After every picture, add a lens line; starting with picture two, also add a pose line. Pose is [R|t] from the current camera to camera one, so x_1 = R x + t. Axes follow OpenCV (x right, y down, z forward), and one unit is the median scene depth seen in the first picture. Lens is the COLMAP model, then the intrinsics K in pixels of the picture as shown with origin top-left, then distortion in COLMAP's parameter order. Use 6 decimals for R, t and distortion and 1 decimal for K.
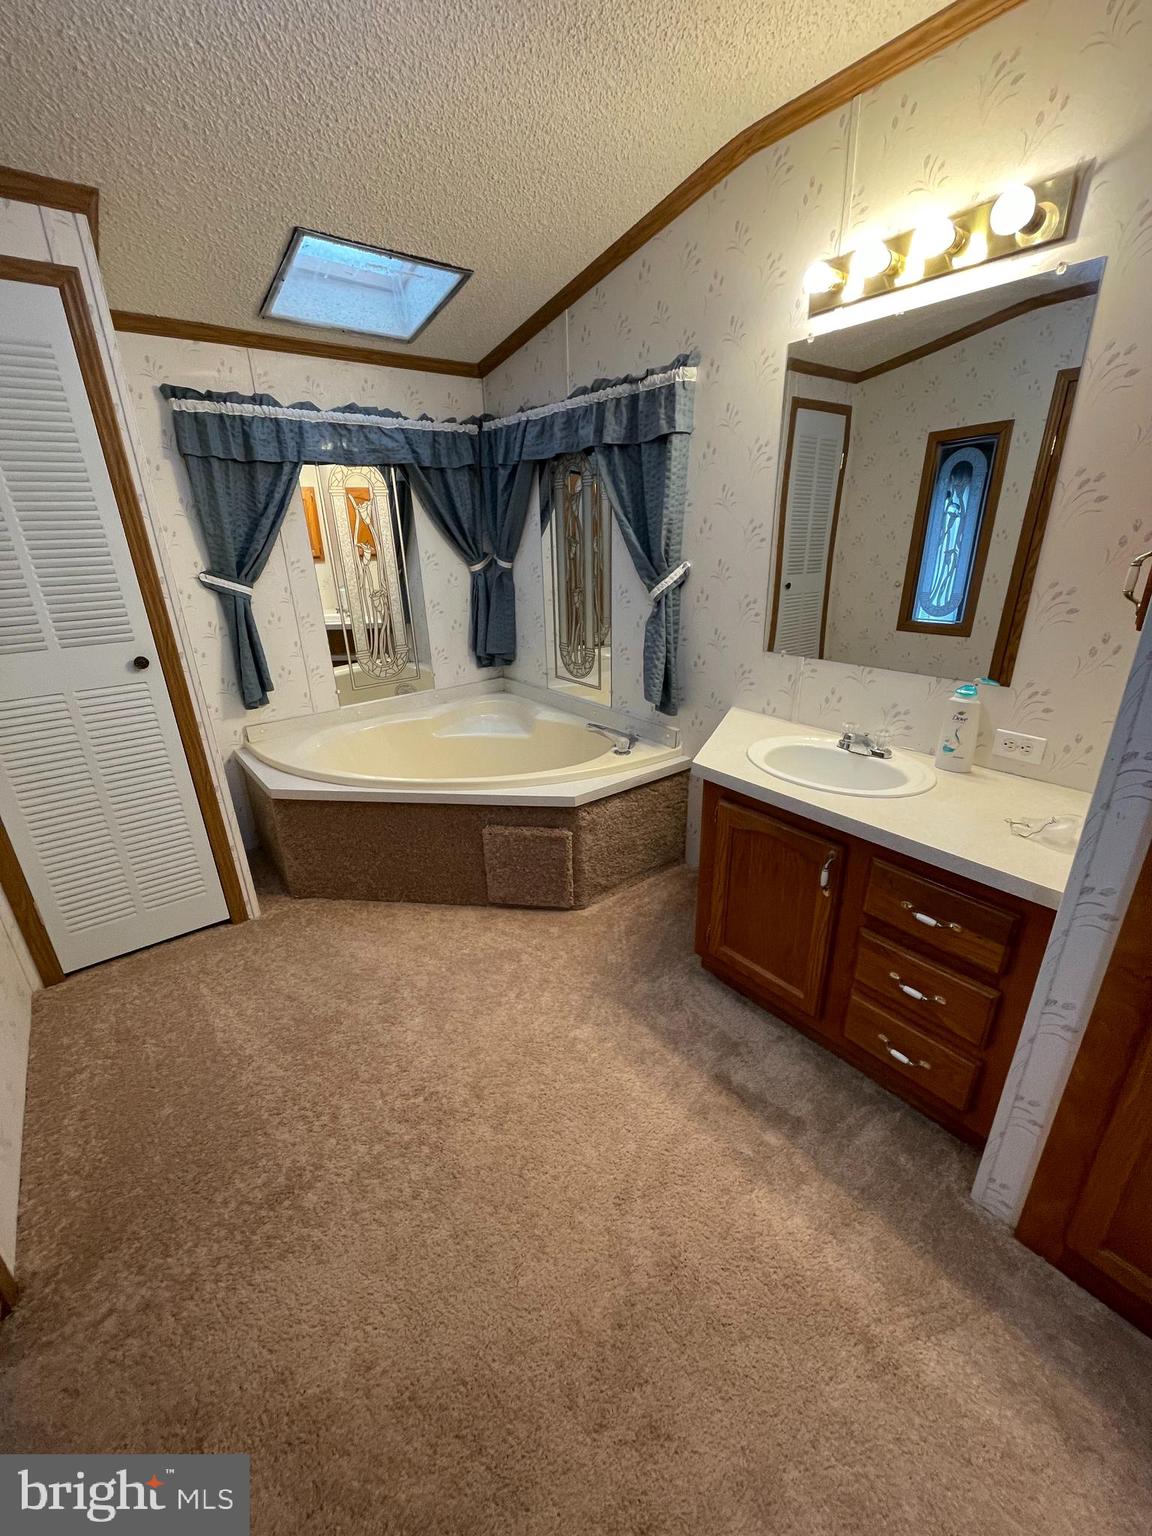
lens RADIAL K [[619.2, 0, 568.3], [0, 619.2, 771.1], [0, 0, 1]] dist [-0.003110, -0.000337]
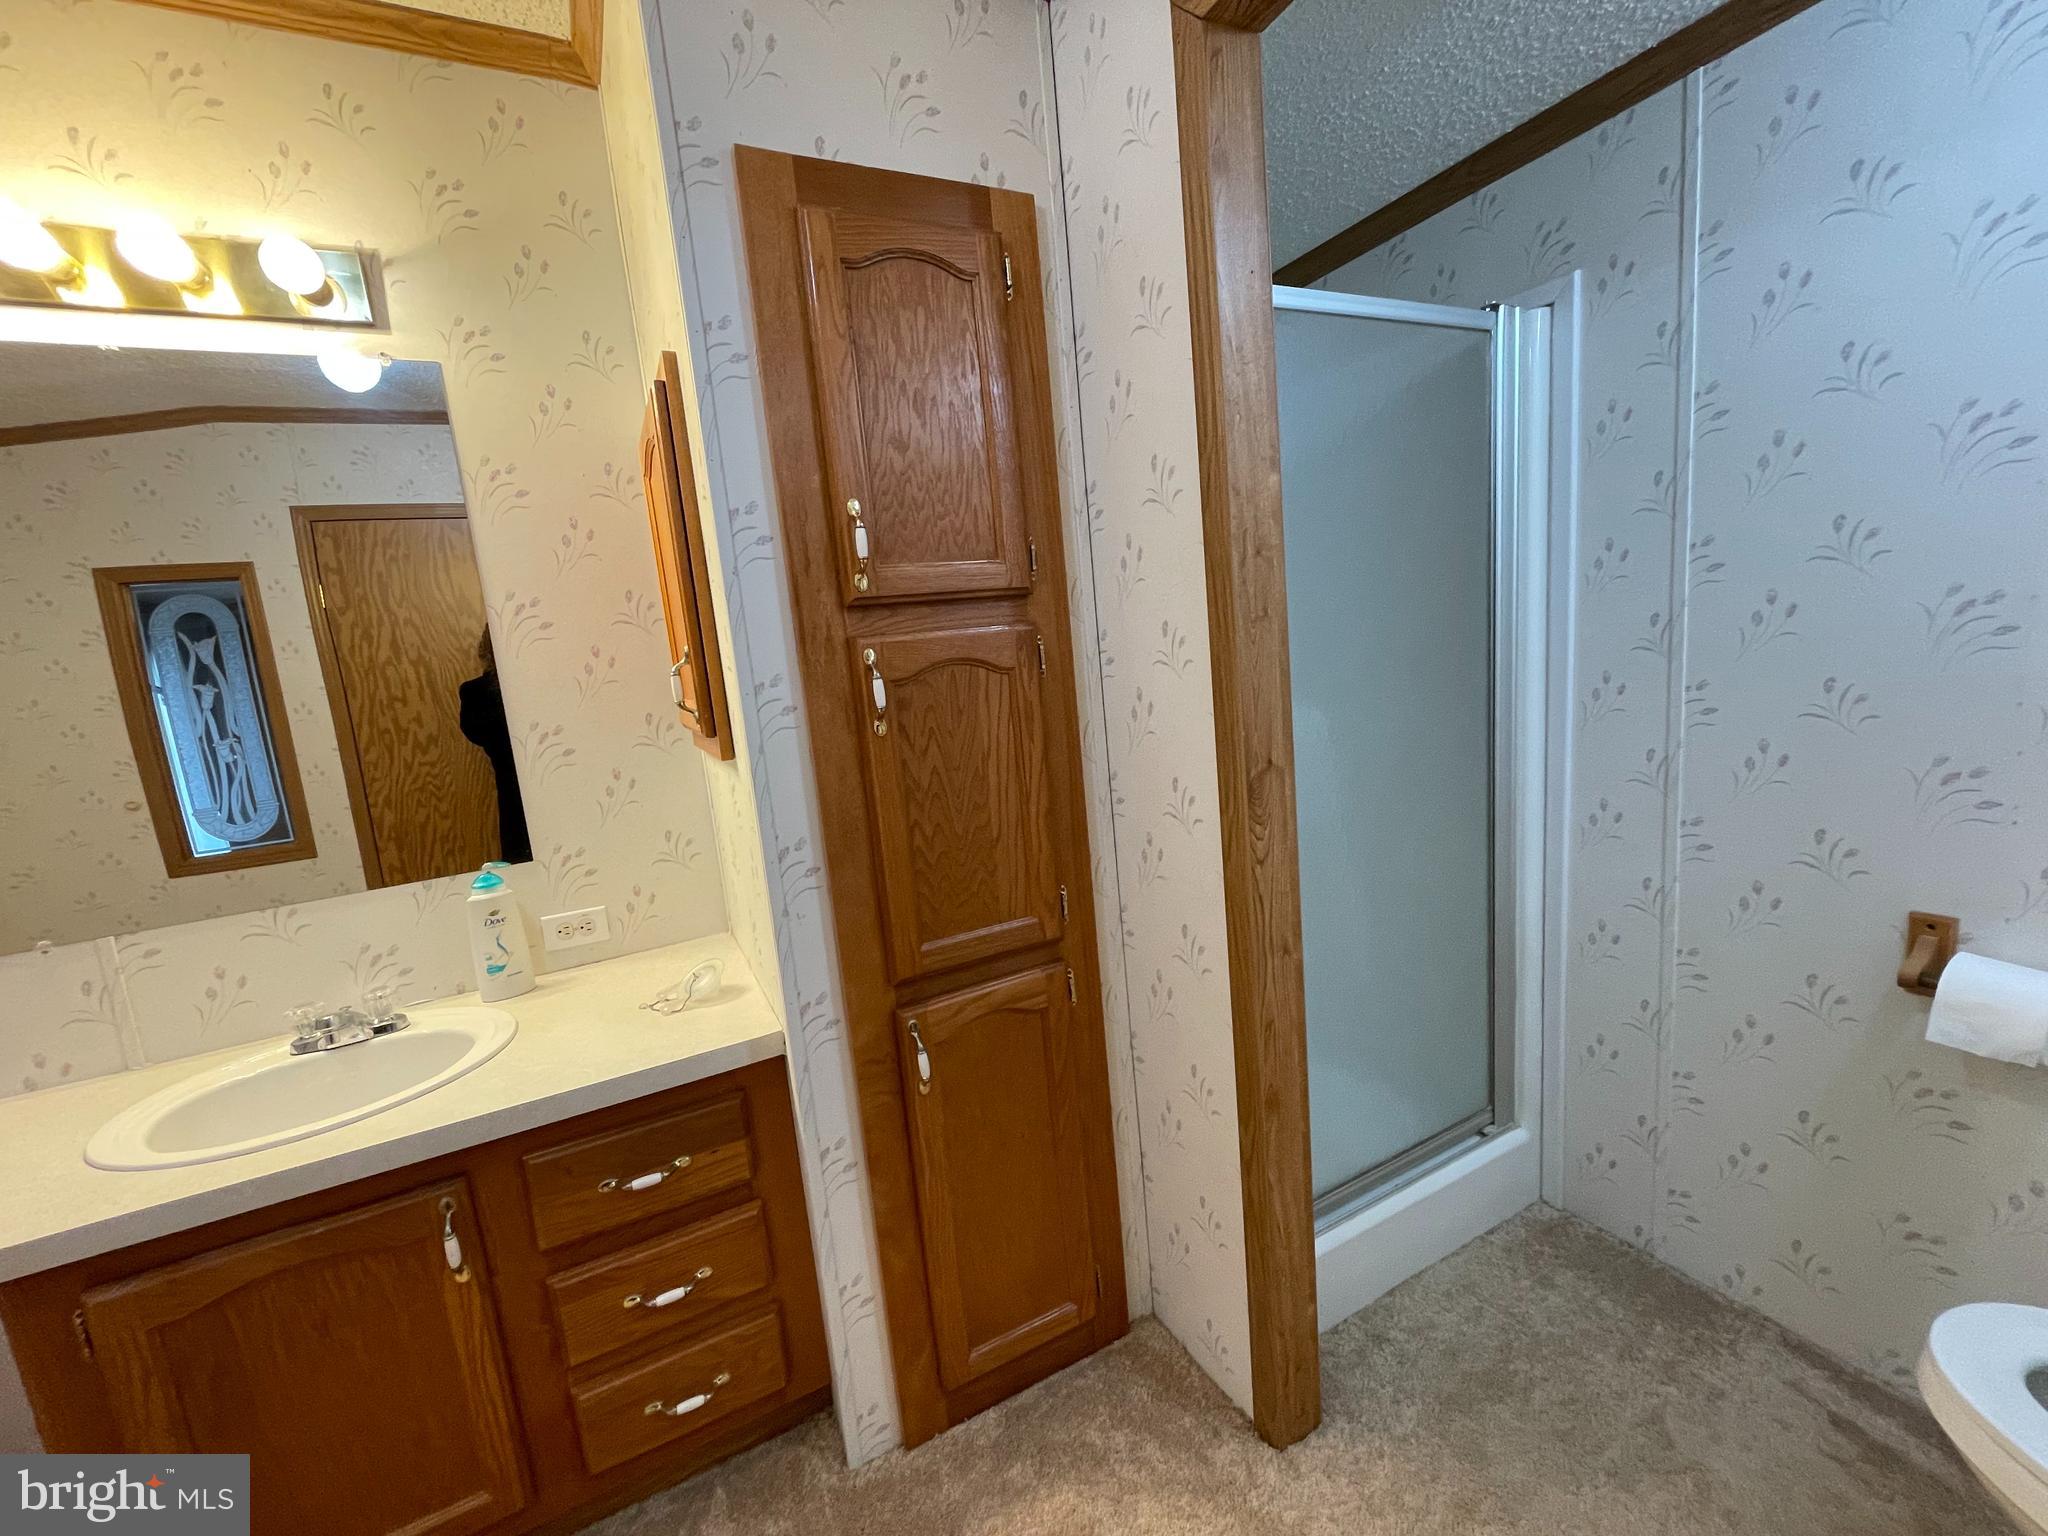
lens RADIAL K [[825.6, 0, 1032.3], [0, 825.6, 773.6], [0, 0, 1]] dist [-0.003110, -0.000337]
pose [[0.176561, -0.145593, 0.973462, -0.131314], [0.437360, 0.897608, 0.054923, -0.020814], [-0.881784, 0.416056, 0.222159, 0.195781]]
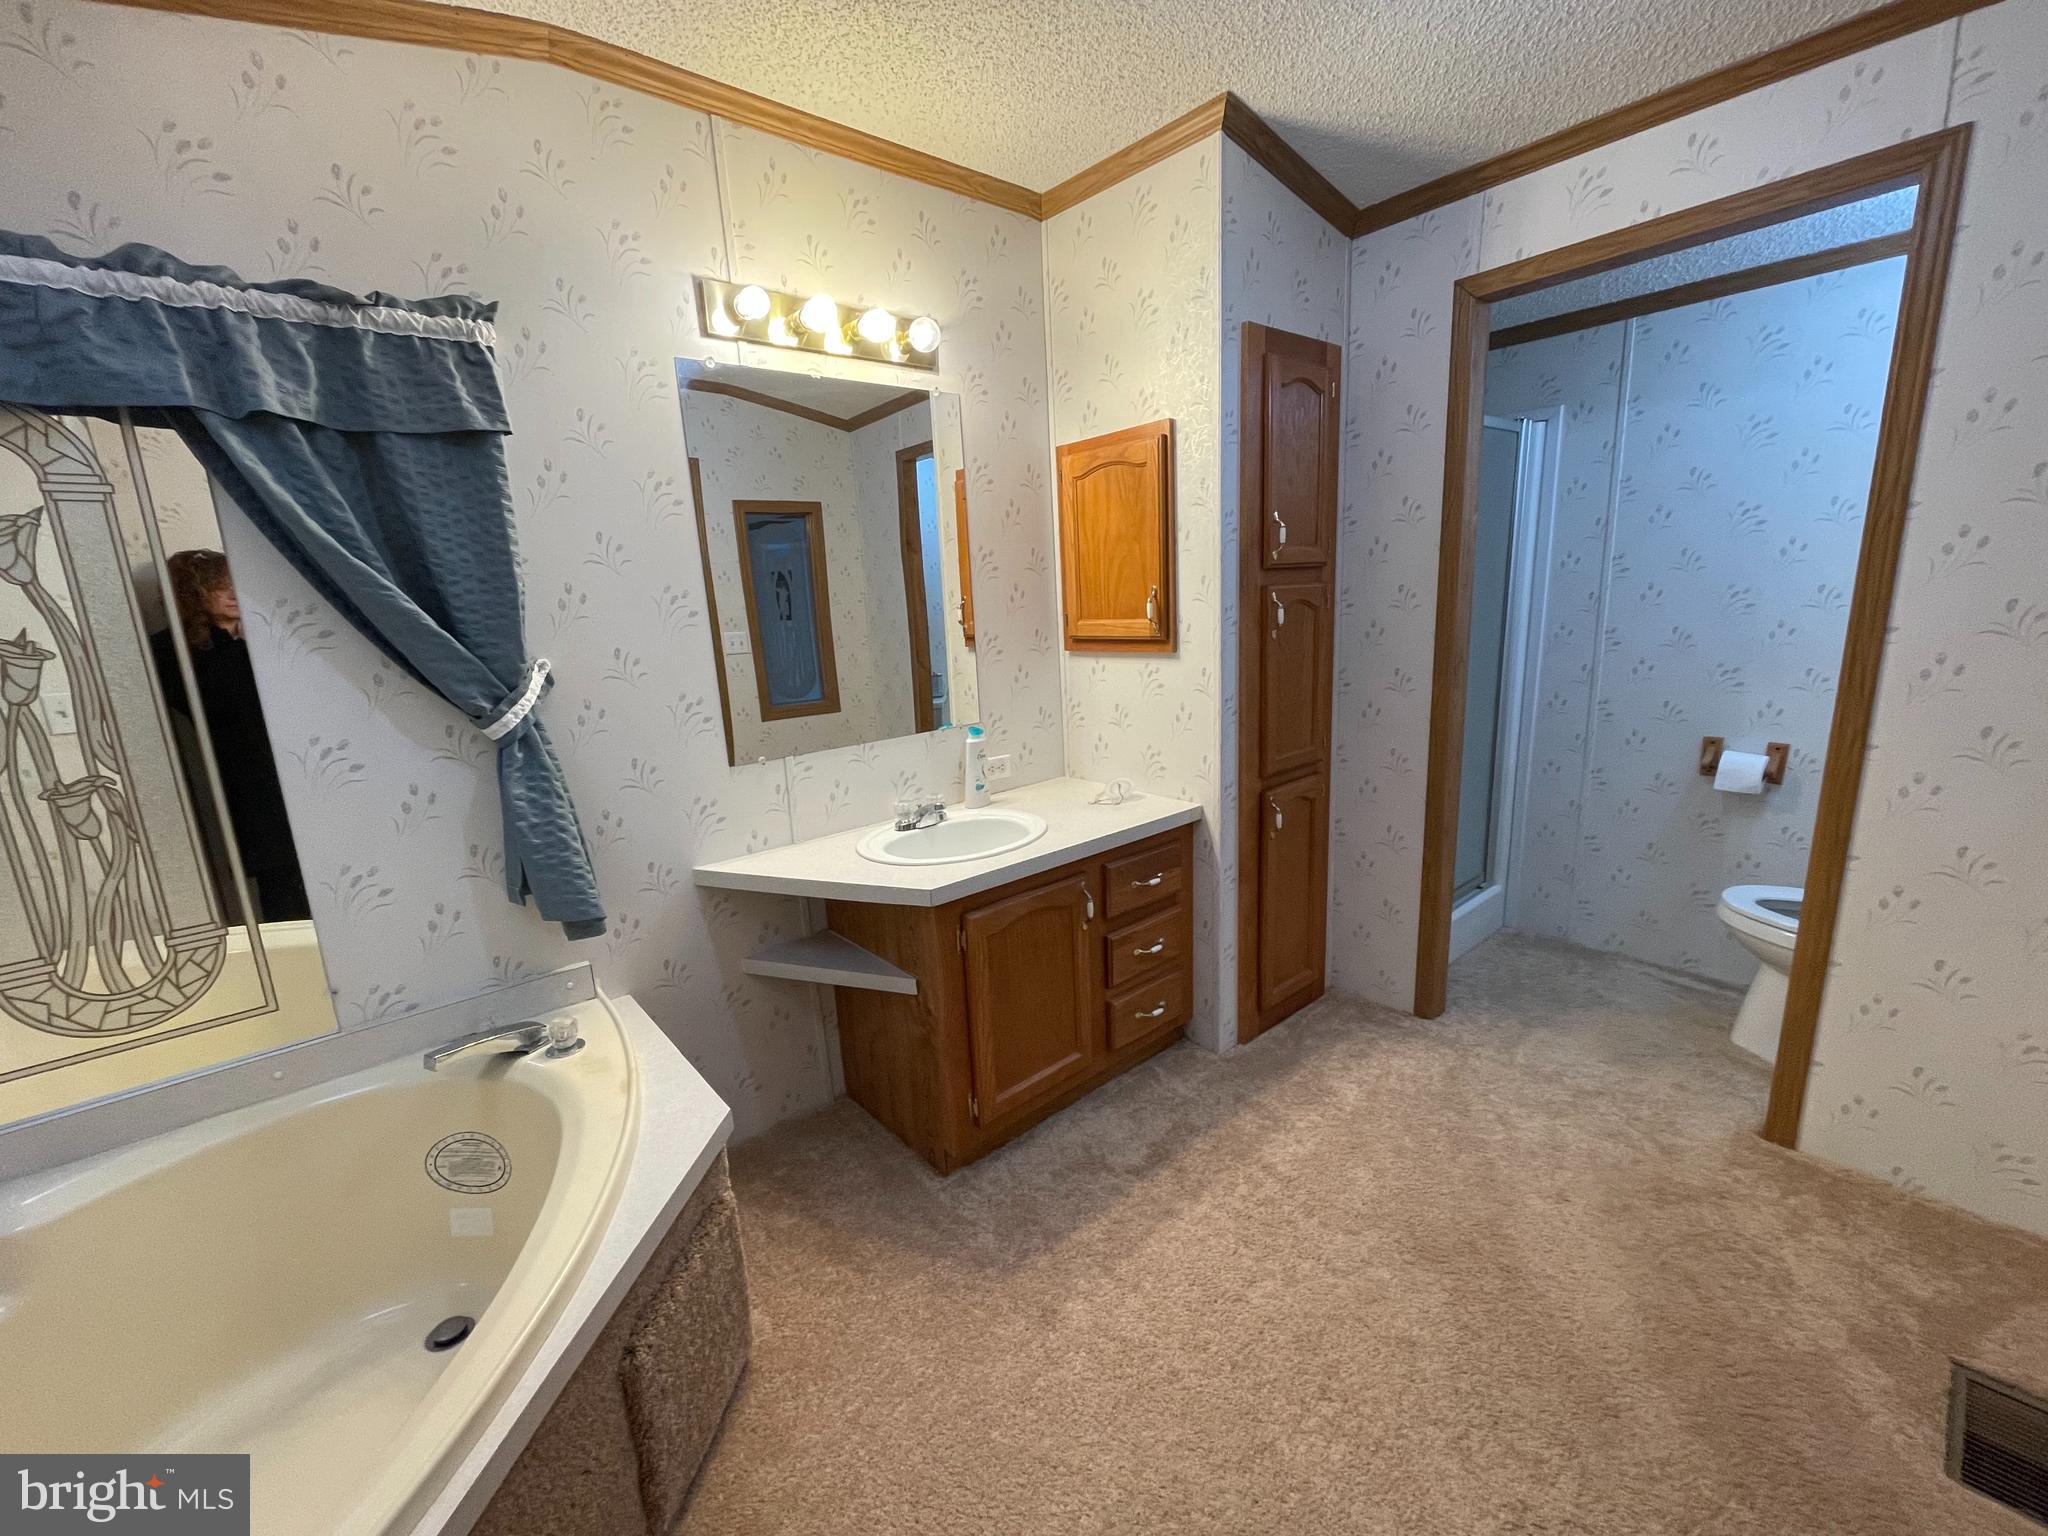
lens RADIAL K [[825.6, 0, 1028.3], [0, 825.6, 775.7], [0, 0, 1]] dist [-0.003110, -0.000337]
pose [[-0.051557, -0.189479, 0.980530, -0.797105], [0.409407, 0.891529, 0.193808, -0.300013], [-0.910894, 0.411428, 0.031609, 0.885003]]
